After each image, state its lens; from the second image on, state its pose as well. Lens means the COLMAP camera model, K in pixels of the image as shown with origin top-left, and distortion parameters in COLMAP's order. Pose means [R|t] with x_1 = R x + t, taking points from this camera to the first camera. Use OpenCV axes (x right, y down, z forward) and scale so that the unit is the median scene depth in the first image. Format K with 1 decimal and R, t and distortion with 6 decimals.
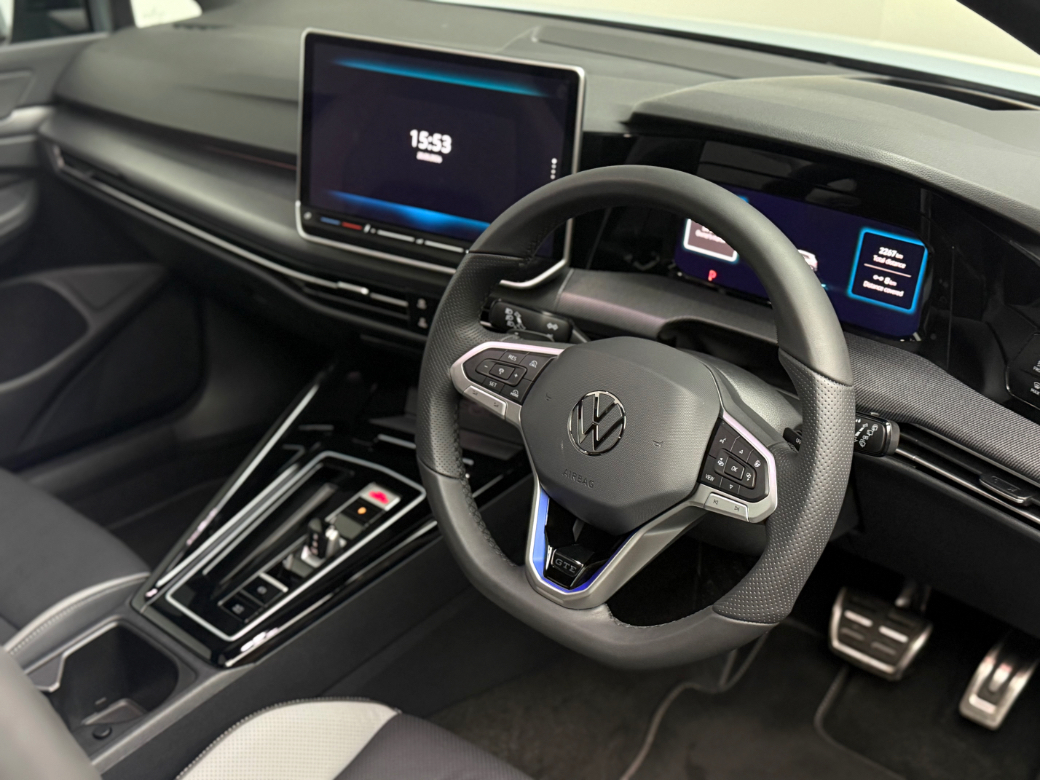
lens RADIAL K [[1279.0, 0, 520.0], [0, 1279.0, 390.0], [0, 0, 1]] dist [0.131196, -0.014170]
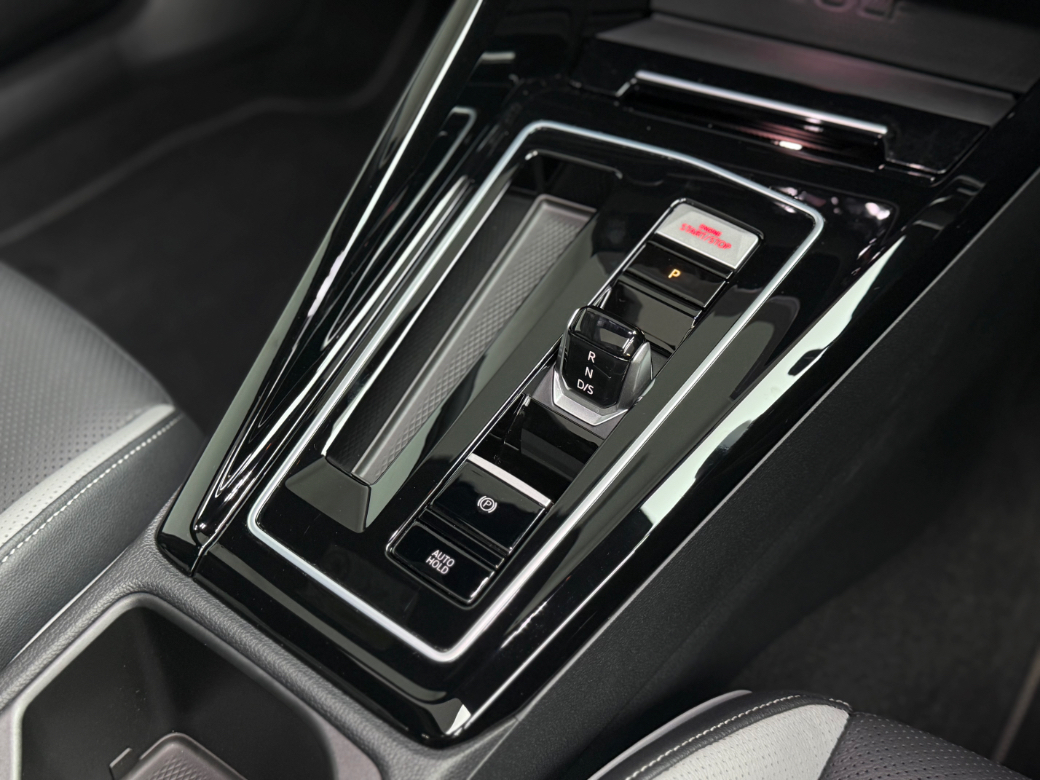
lens RADIAL K [[1333.0, 0, 520.0], [0, 1333.0, 390.0], [0, 0, 1]] dist [-0.002724, 0.002396]
pose [[0.997366, -0.049360, 0.053141, -0.195142], [0.030303, 0.949271, 0.312997, -0.005666], [-0.065895, -0.310562, 0.948266, 0.579719]]
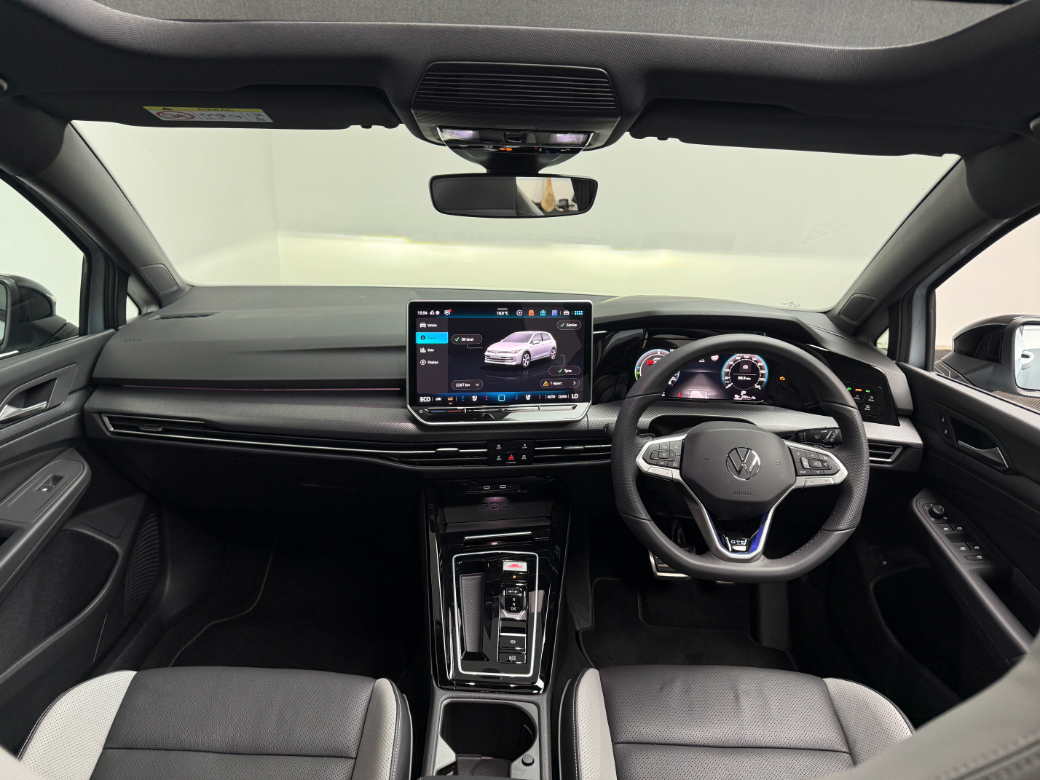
lens RADIAL K [[724.6, 0, 520.0], [0, 724.6, 390.0], [0, 0, 1]] dist [0.067624, -0.130901]
pose [[0.756175, -0.171579, 0.631474, -0.653392], [0.262618, 0.963460, -0.052697, -0.082964], [-0.599358, 0.205685, 0.773604, 0.233121]]
